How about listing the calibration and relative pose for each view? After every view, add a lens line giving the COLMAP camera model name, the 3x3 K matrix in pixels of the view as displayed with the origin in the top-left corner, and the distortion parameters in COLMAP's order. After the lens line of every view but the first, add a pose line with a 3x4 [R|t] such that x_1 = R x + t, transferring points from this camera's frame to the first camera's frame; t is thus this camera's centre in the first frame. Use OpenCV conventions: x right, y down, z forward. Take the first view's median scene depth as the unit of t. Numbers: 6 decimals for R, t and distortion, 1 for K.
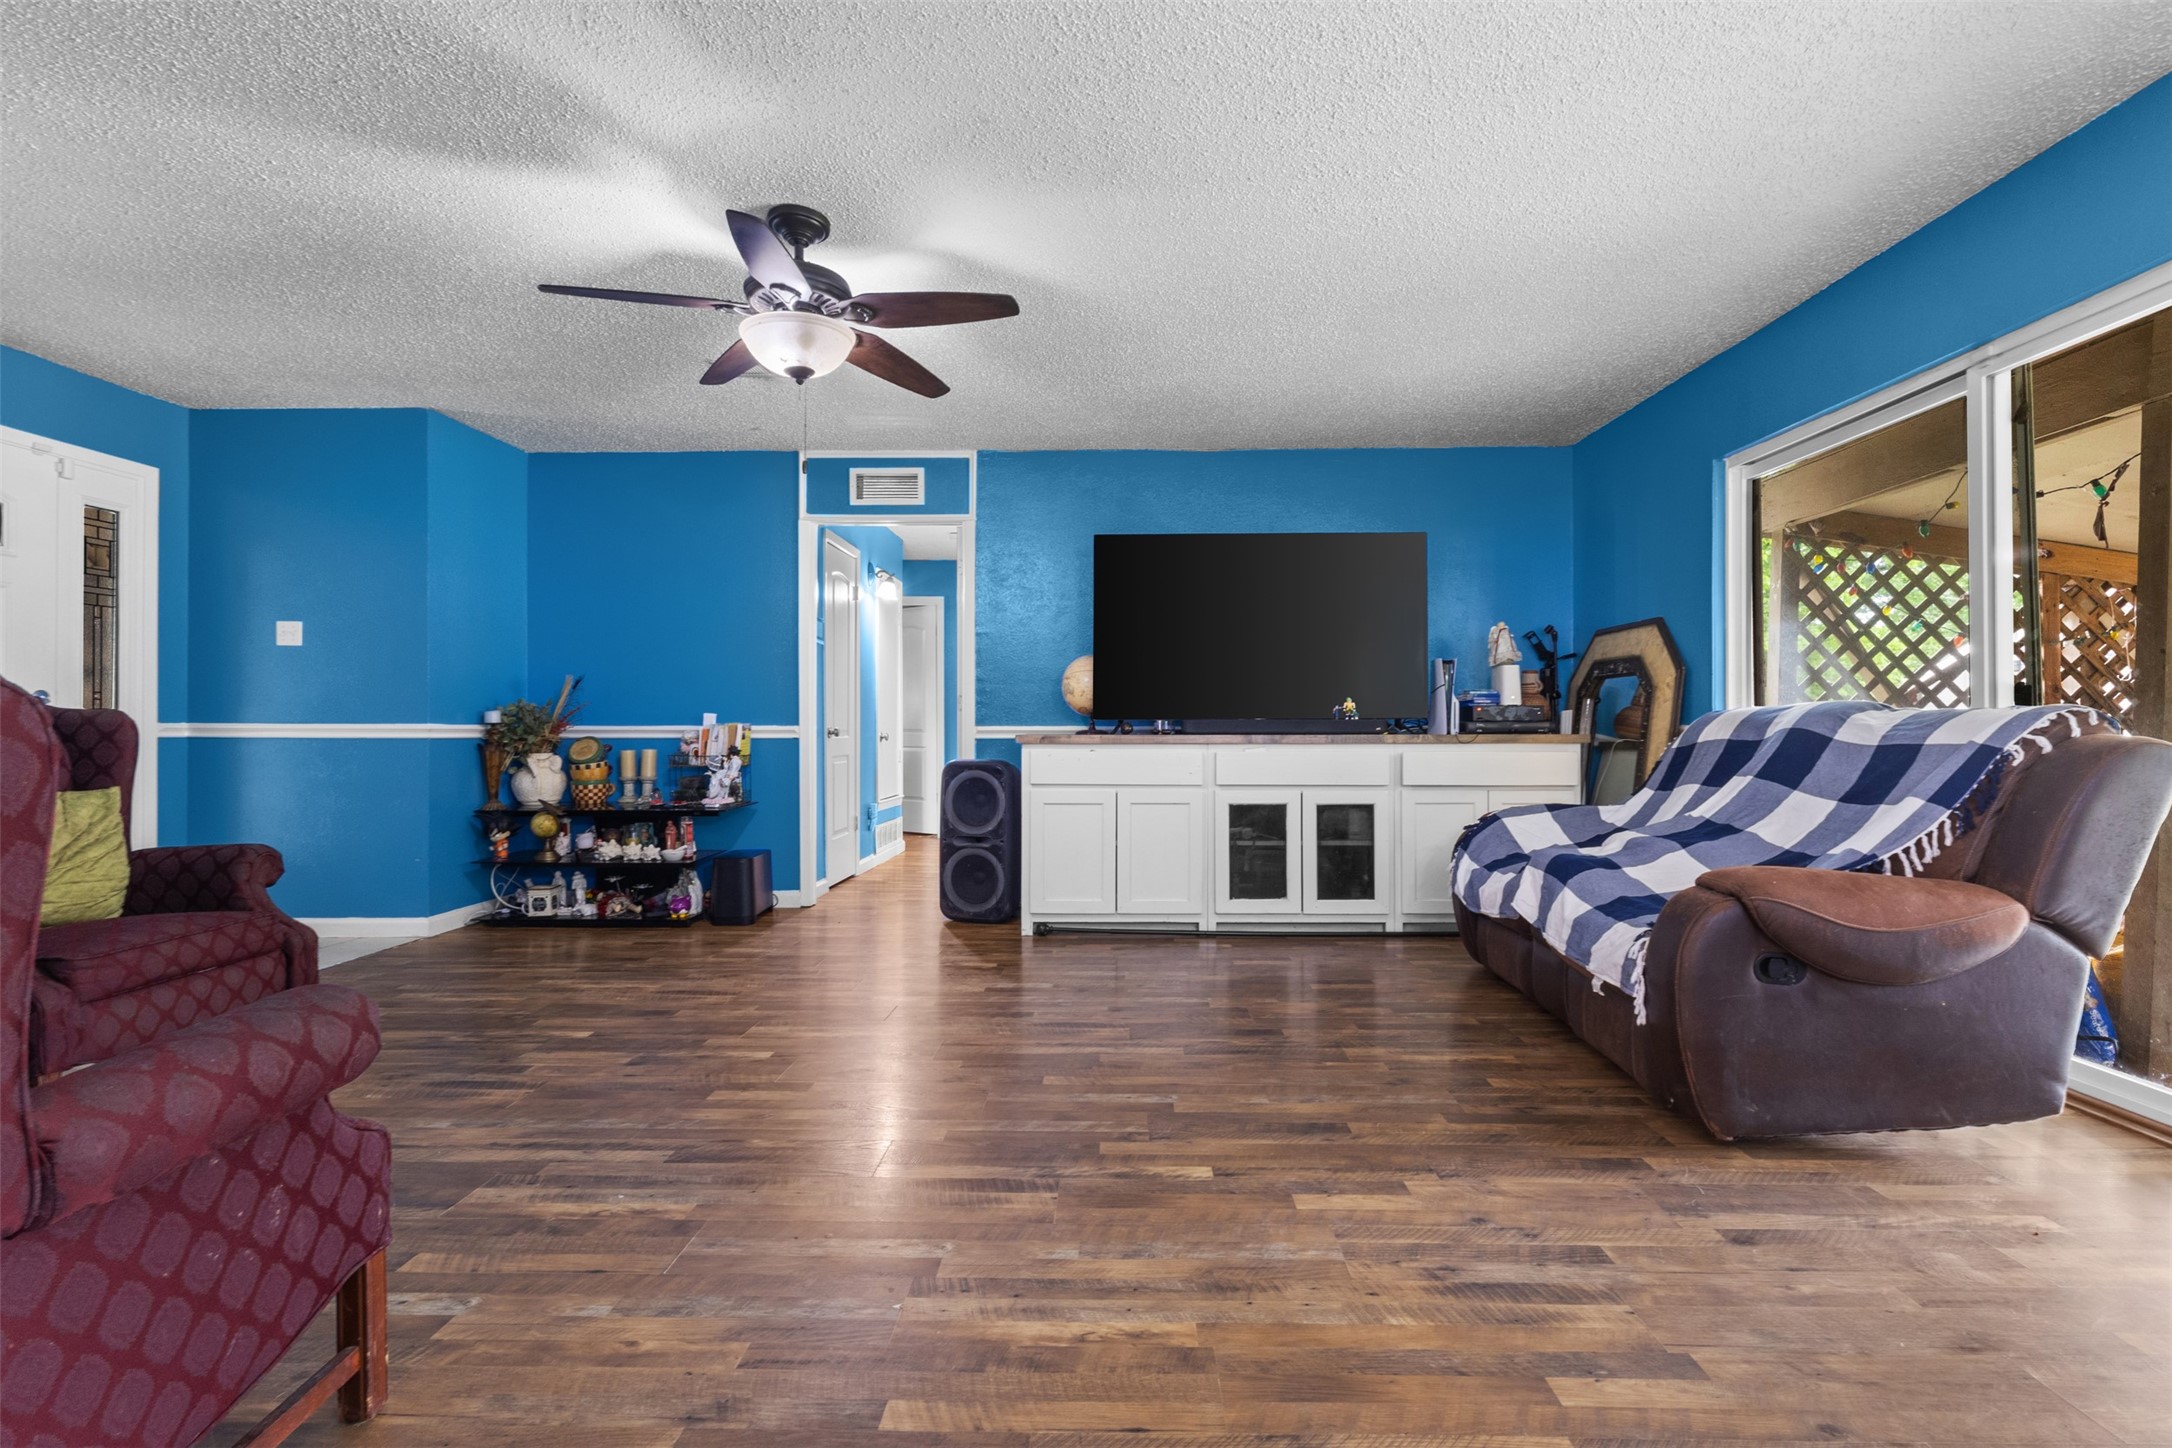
lens RADIAL K [[1006.9, 0, 1114.0], [0, 1006.9, 715.3], [0, 0, 1]] dist [-0.001086, 0.001726]
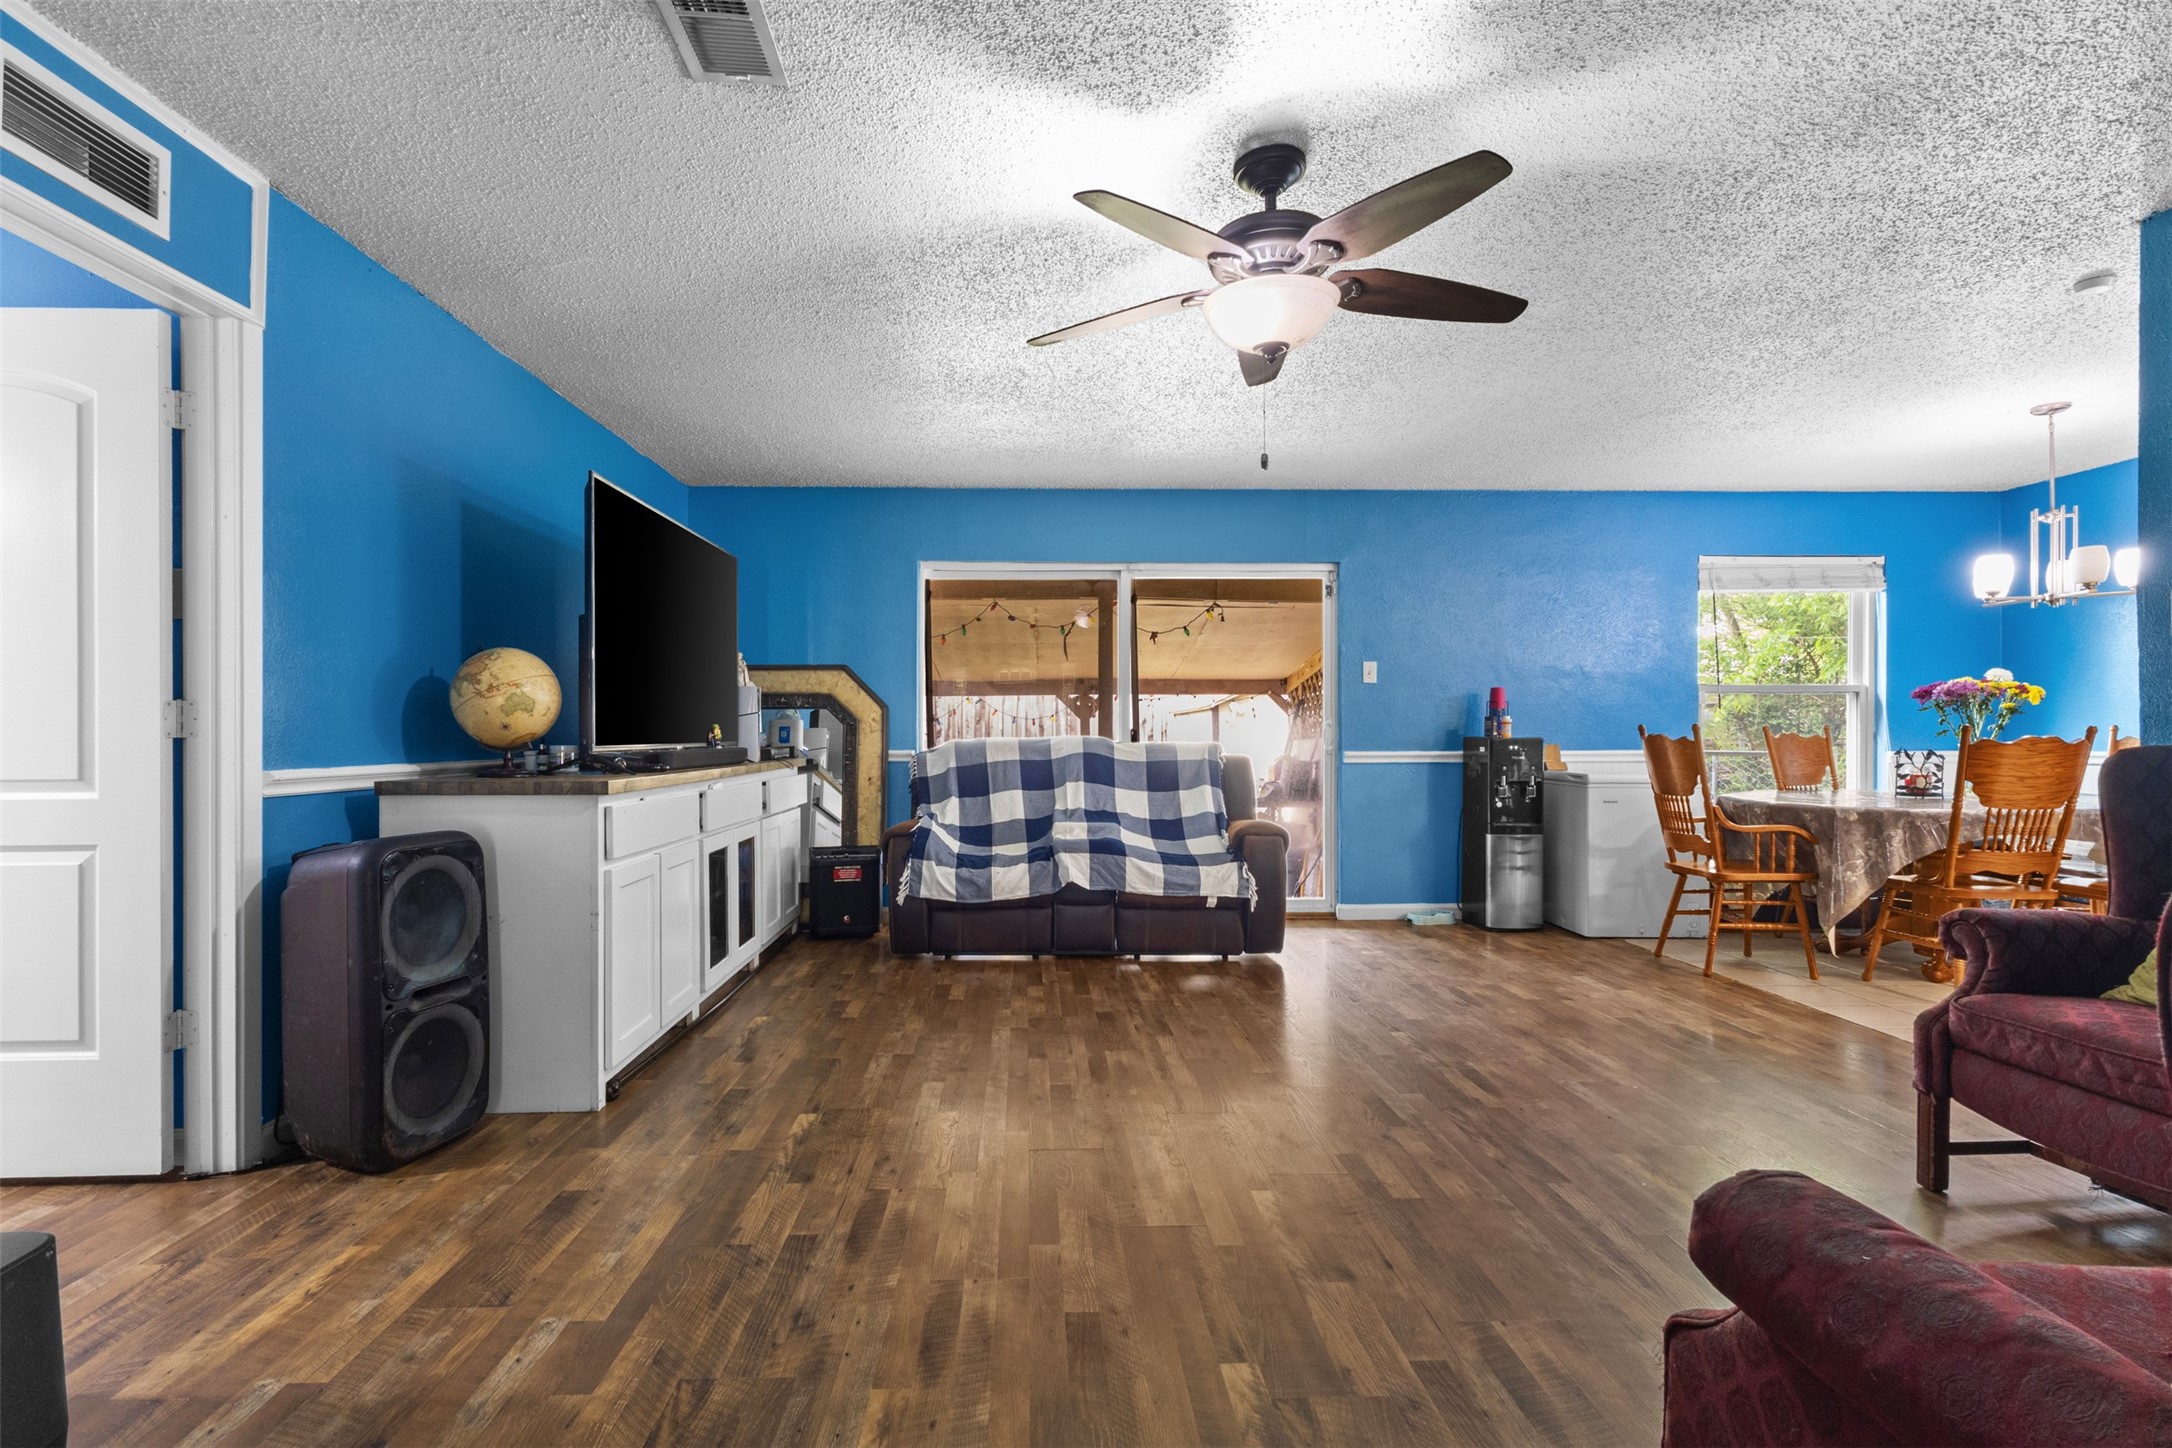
lens RADIAL K [[1006.9, 0, 1038.9], [0, 1006.9, 727.5], [0, 0, 1]] dist [-0.001086, 0.001726]
pose [[-0.023858, 0.006361, 0.999695, -1.322822], [-0.010957, 0.999918, -0.006624, -0.022409], [-0.999655, -0.011111, -0.023786, 1.403351]]
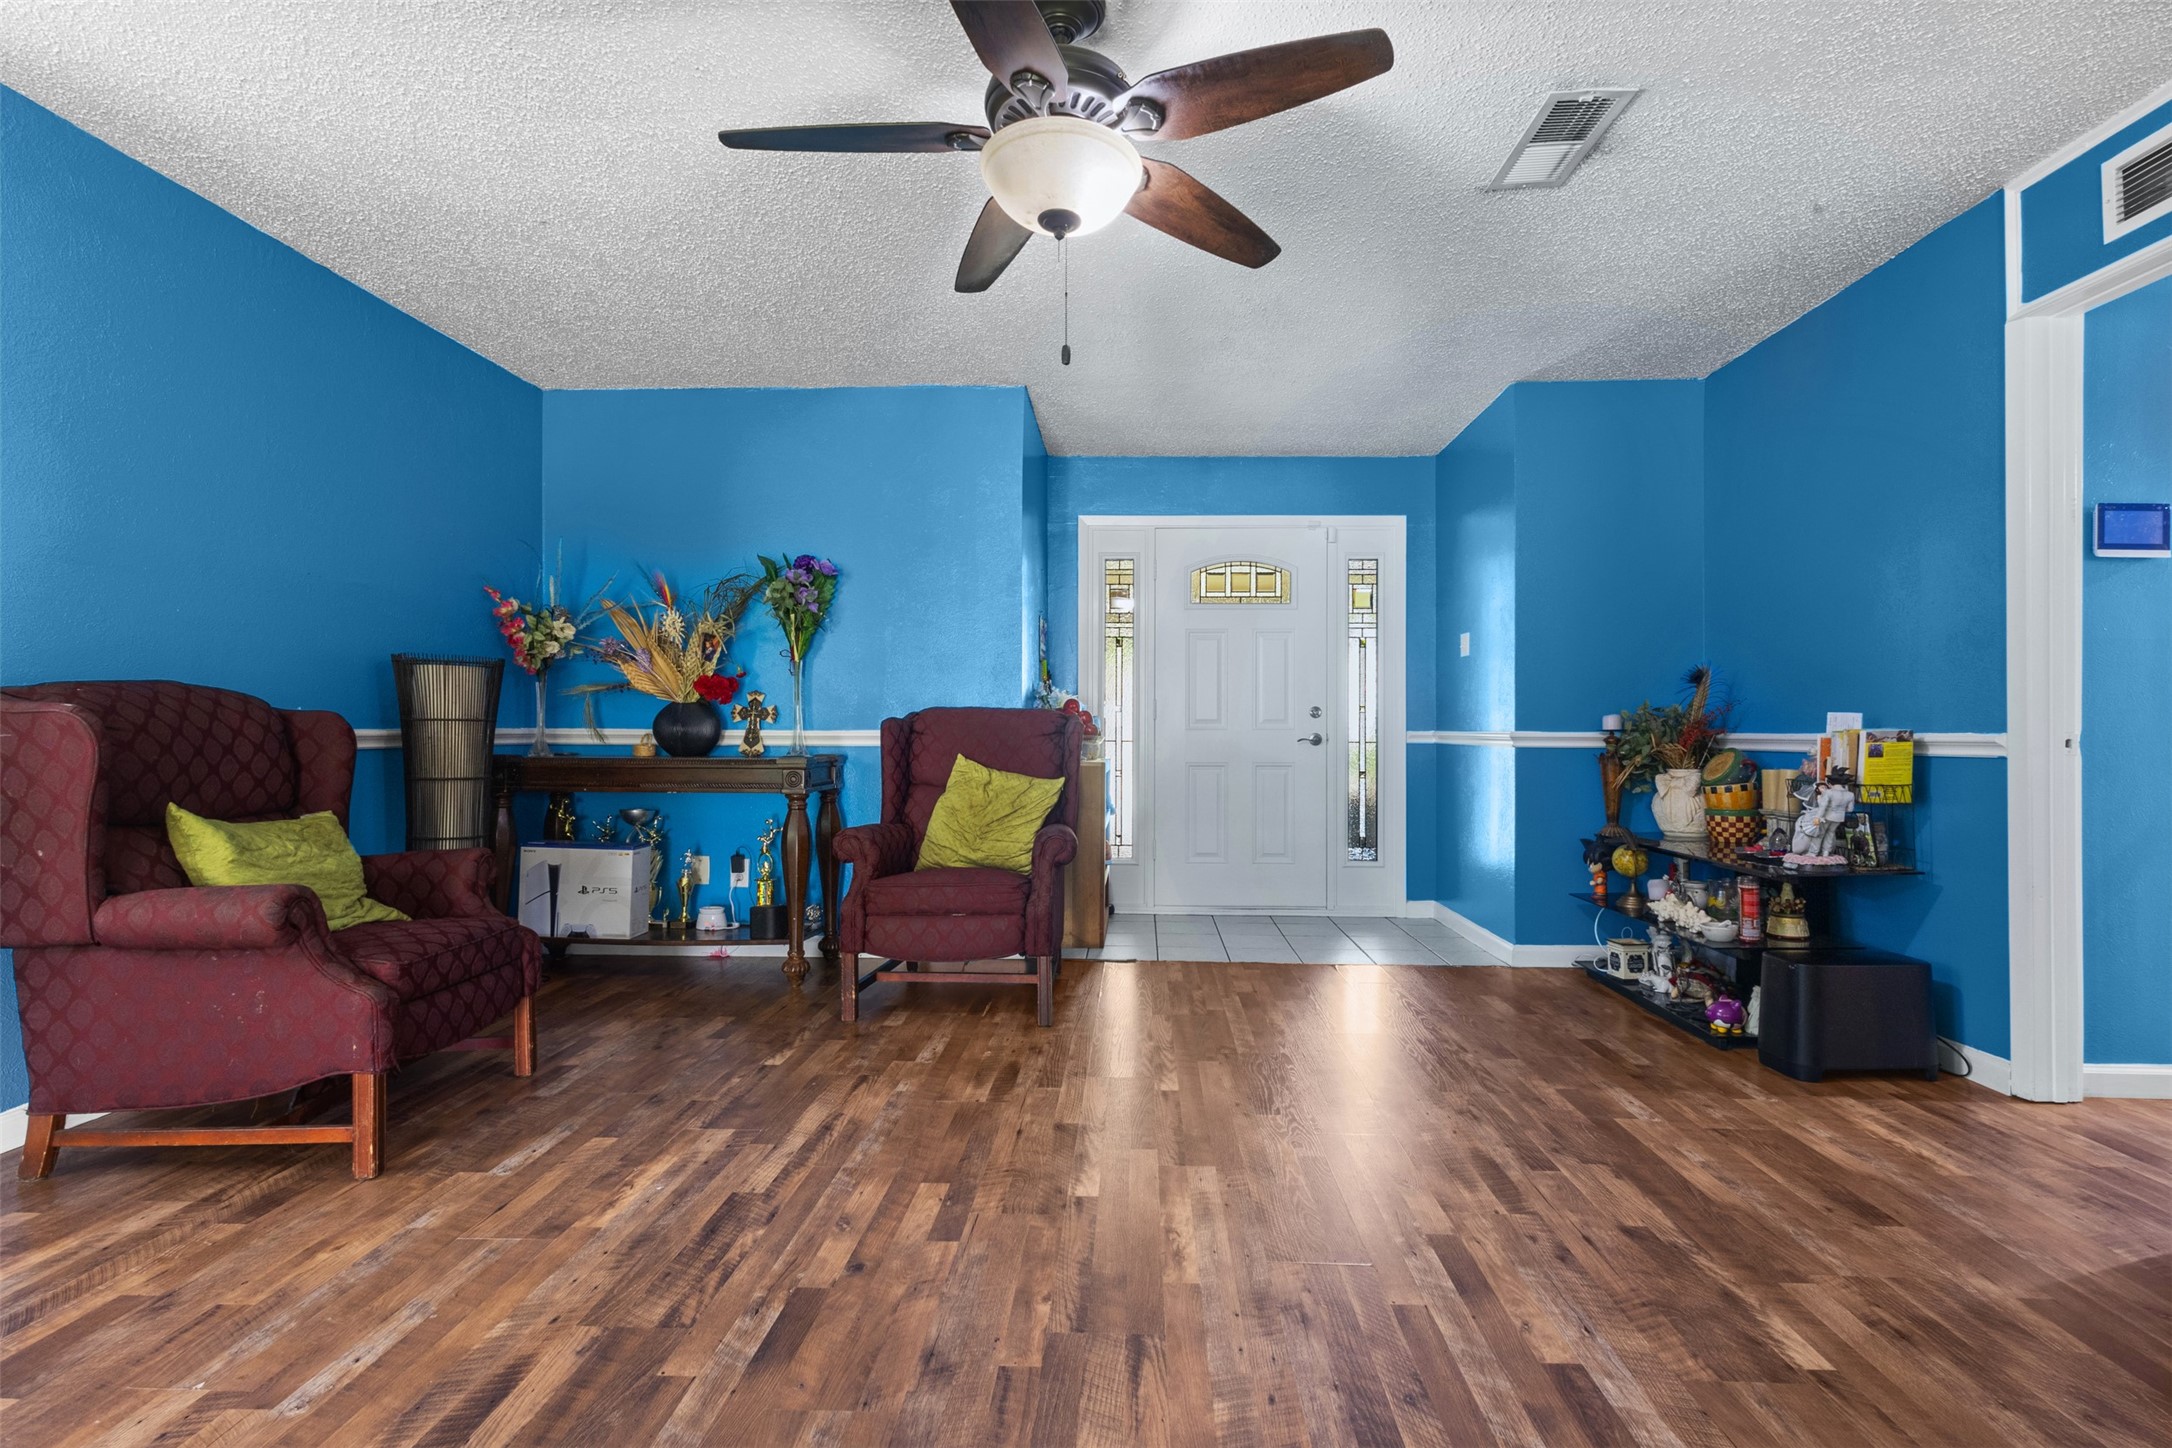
lens RADIAL K [[1006.9, 0, 1101.7], [0, 1006.9, 729.1], [0, 0, 1]] dist [-0.001086, 0.001726]
pose [[-0.025280, -0.003266, -0.999675, 0.436688], [0.010569, 0.999938, -0.003534, 0.011221], [0.999625, -0.010655, -0.025244, 1.210503]]
